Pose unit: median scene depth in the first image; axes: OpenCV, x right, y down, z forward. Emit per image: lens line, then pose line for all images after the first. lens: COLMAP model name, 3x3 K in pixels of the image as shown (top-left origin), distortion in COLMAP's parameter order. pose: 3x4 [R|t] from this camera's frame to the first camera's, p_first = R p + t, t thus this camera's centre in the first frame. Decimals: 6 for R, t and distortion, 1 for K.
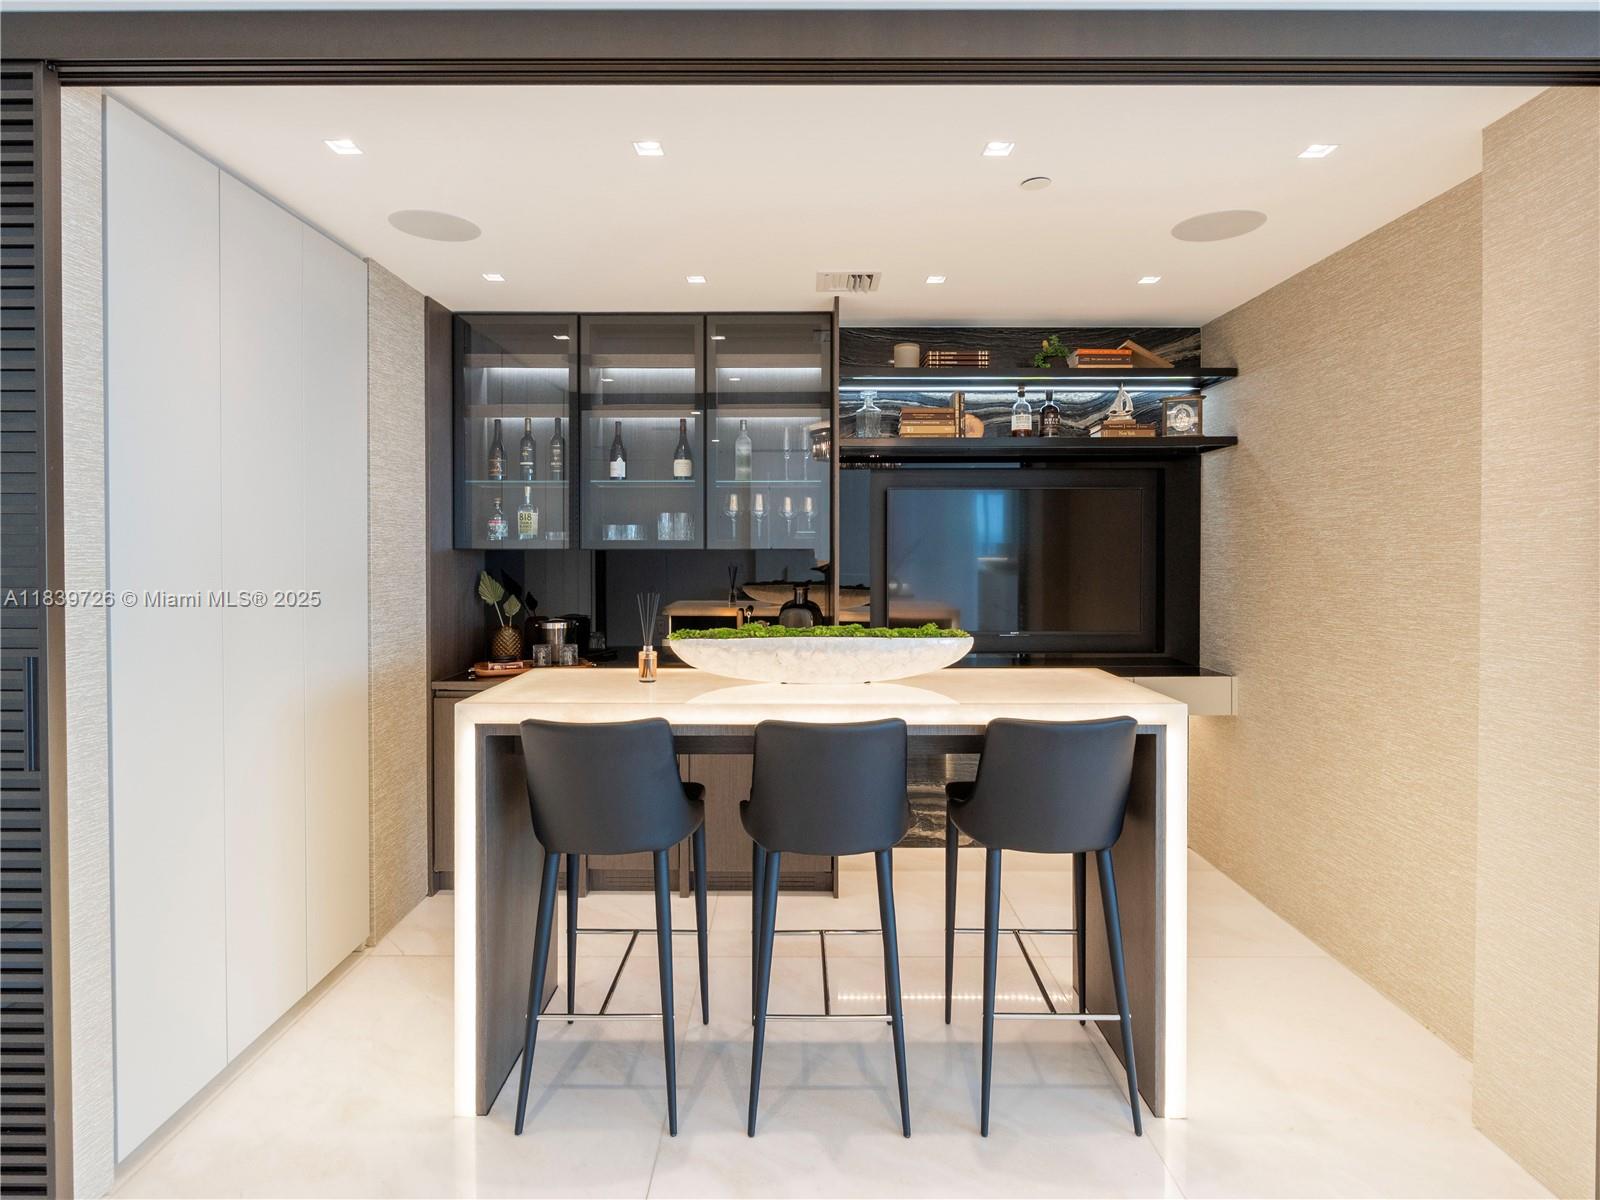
lens RADIAL K [[852.4, 0, 803.8], [0, 852.4, 570.3], [0, 0, 1]] dist [-0.014662, 0.000155]
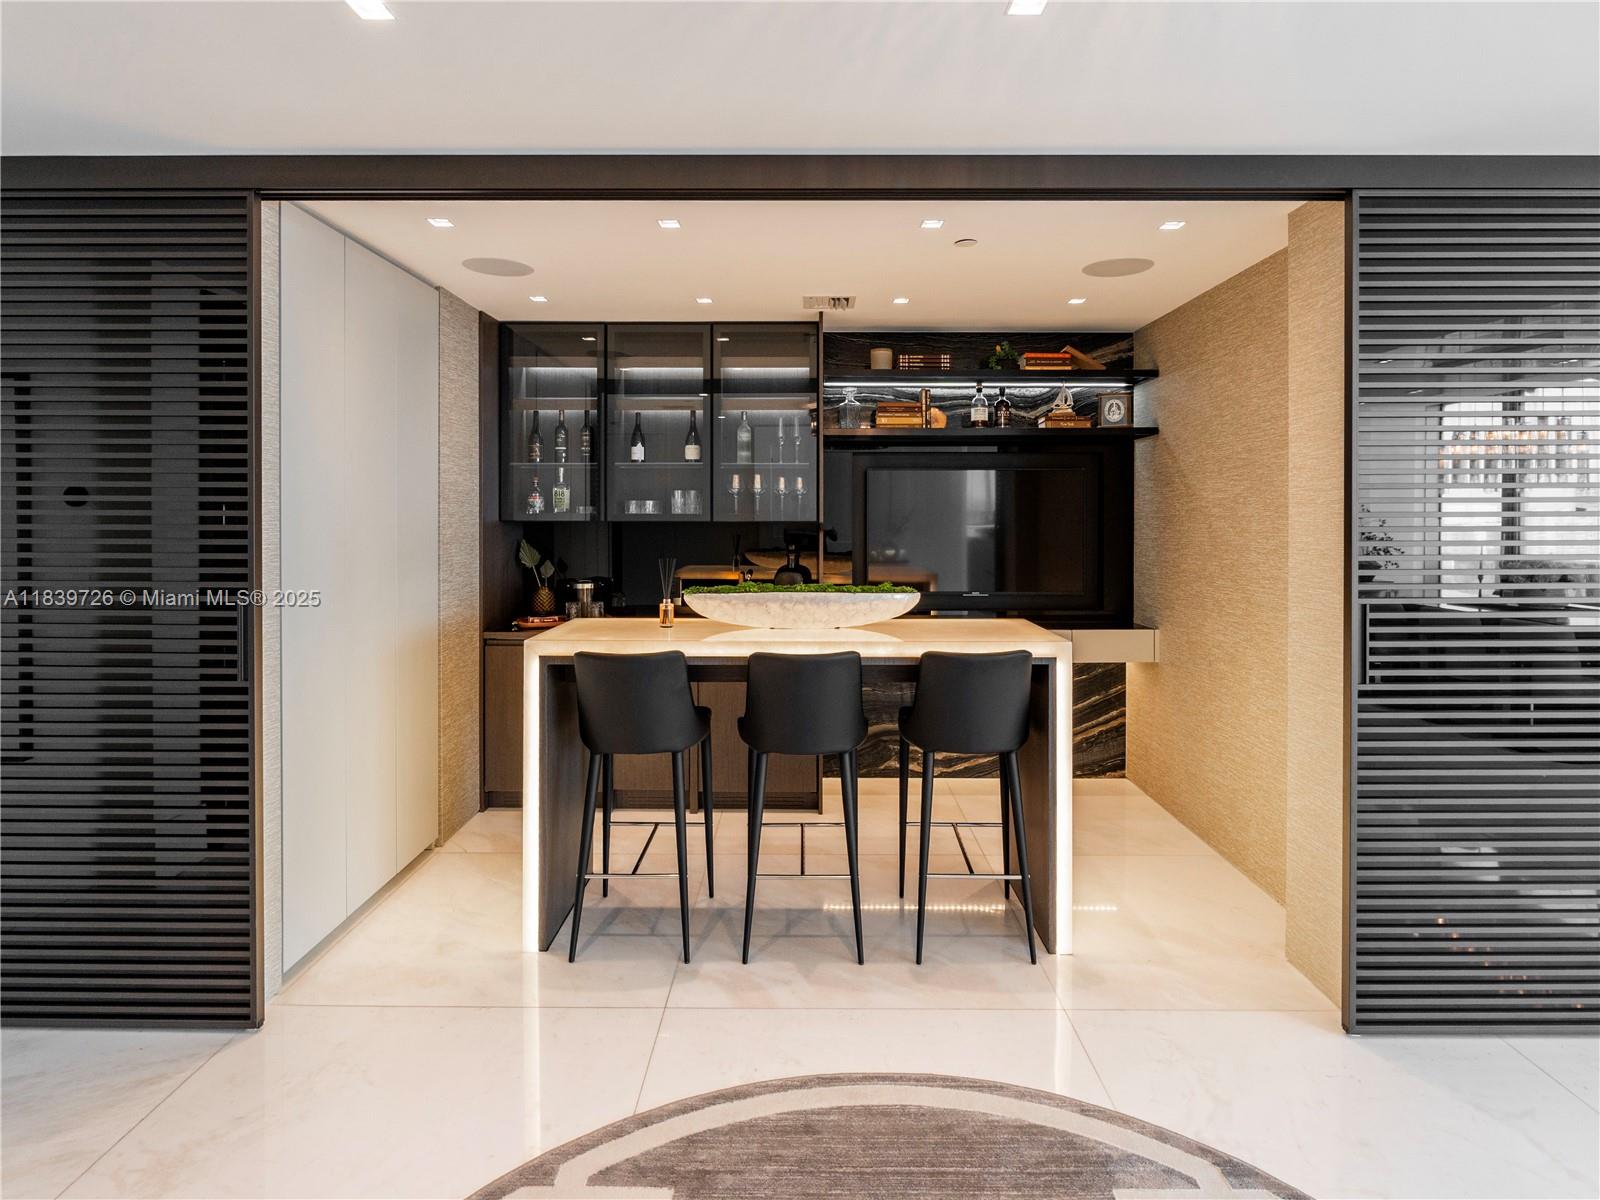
lens RADIAL K [[865.7, 0, 794.8], [0, 865.7, 522.5], [0, 0, 1]] dist [-0.016321, -0.001221]
pose [[0.999815, 0.000458, -0.019204, 0.029684], [-0.000750, 0.999885, -0.015179, -0.006617], [0.019195, 0.015191, 0.999700, -0.259850]]
